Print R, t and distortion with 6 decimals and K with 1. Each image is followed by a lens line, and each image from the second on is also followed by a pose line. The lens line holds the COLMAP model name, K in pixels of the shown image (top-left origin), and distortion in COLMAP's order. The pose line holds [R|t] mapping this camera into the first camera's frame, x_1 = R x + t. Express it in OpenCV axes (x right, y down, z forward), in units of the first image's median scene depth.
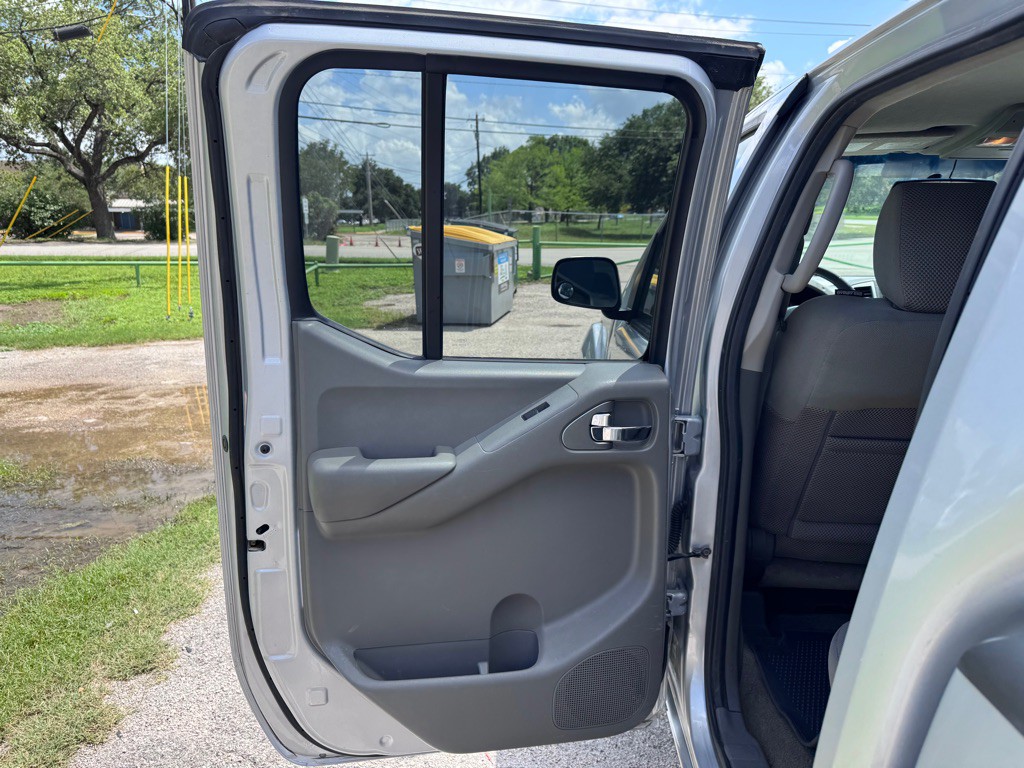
lens RADIAL K [[717.9, 0, 511.0], [0, 717.9, 388.6], [0, 0, 1]] dist [0.049637, -0.062332]
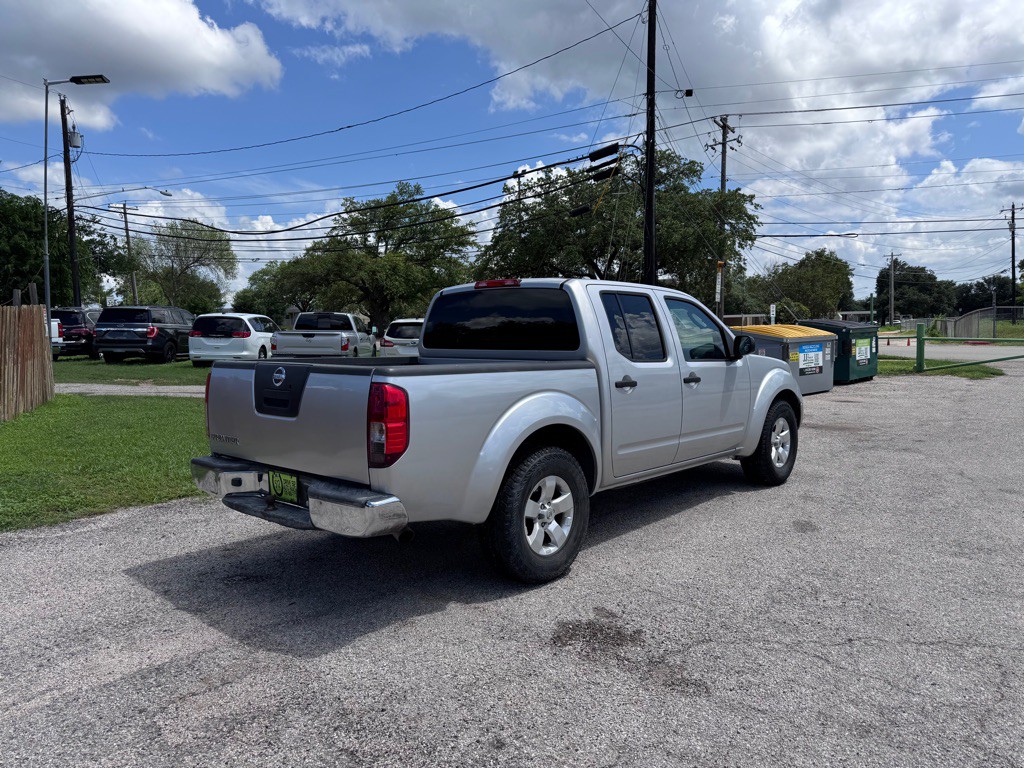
lens RADIAL K [[721.8, 0, 520.8], [0, 721.8, 388.5], [0, 0, 1]] dist [0.034761, -0.043055]
pose [[0.772989, 0.035512, -0.633424, 0.143736], [-0.123397, 0.987780, -0.095207, 0.026230], [0.622303, 0.151757, 0.767925, -0.106710]]
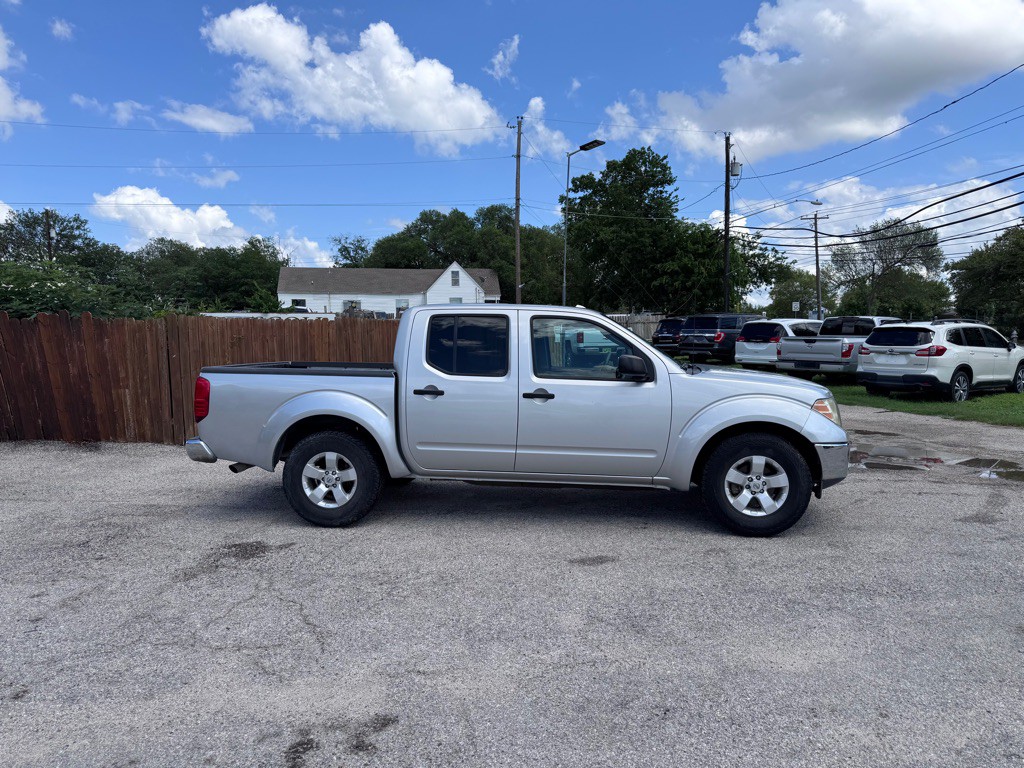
lens RADIAL K [[721.8, 0, 510.5], [0, 721.8, 388.2], [0, 0, 1]] dist [0.034761, -0.043055]
pose [[-0.073483, 0.062177, -0.995356, 0.243339], [-0.213332, 0.973973, 0.076591, -0.010664], [0.974212, 0.217970, -0.058306, 0.051328]]
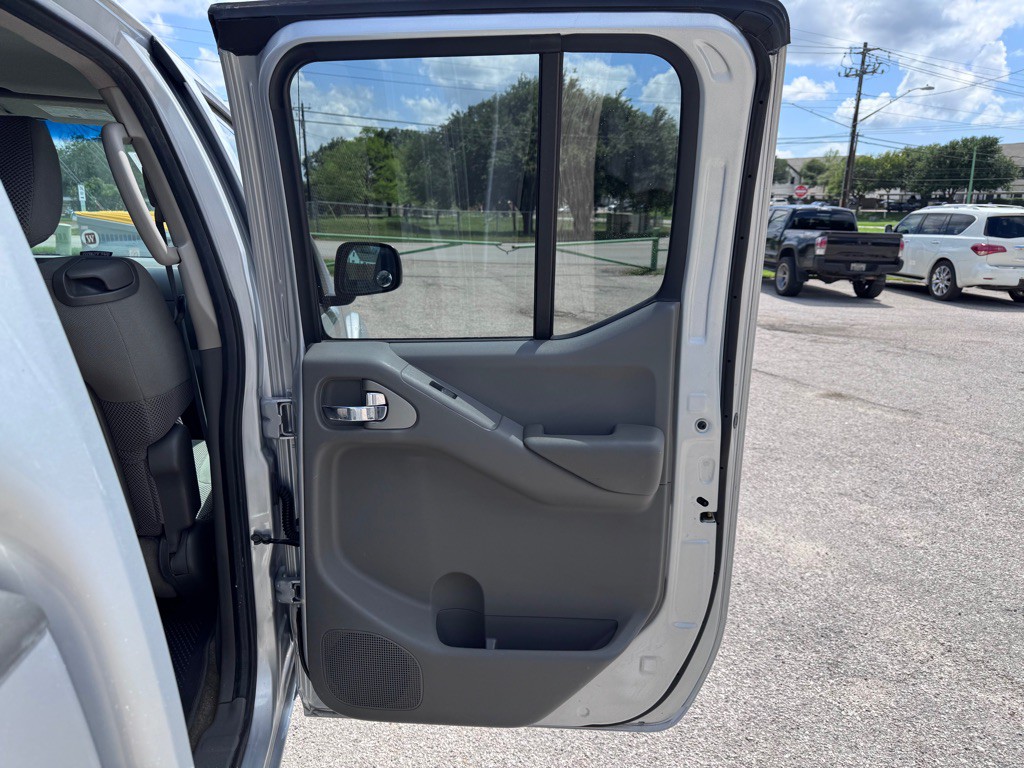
lens RADIAL K [[721.8, 0, 518.7], [0, 721.8, 386.2], [0, 0, 1]] dist [0.034761, -0.043055]
pose [[0.980011, -0.026238, 0.197208, 0.071532], [0.025921, 0.999655, 0.004189, 0.001601], [-0.197250, 0.001006, 0.980353, -0.002517]]
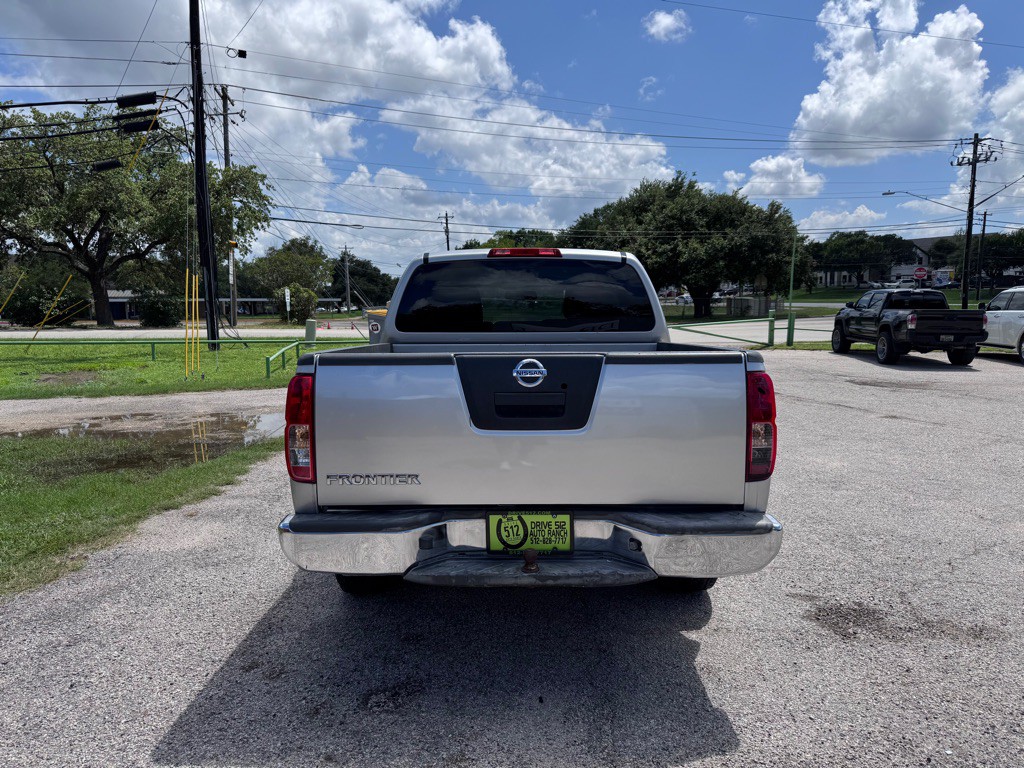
lens RADIAL K [[721.8, 0, 517.6], [0, 721.8, 385.5], [0, 0, 1]] dist [0.034761, -0.043055]
pose [[0.999204, -0.012334, 0.037930, 0.030554], [0.016800, 0.992657, -0.119789, 0.028875], [-0.036174, 0.120331, 0.992075, -0.120501]]
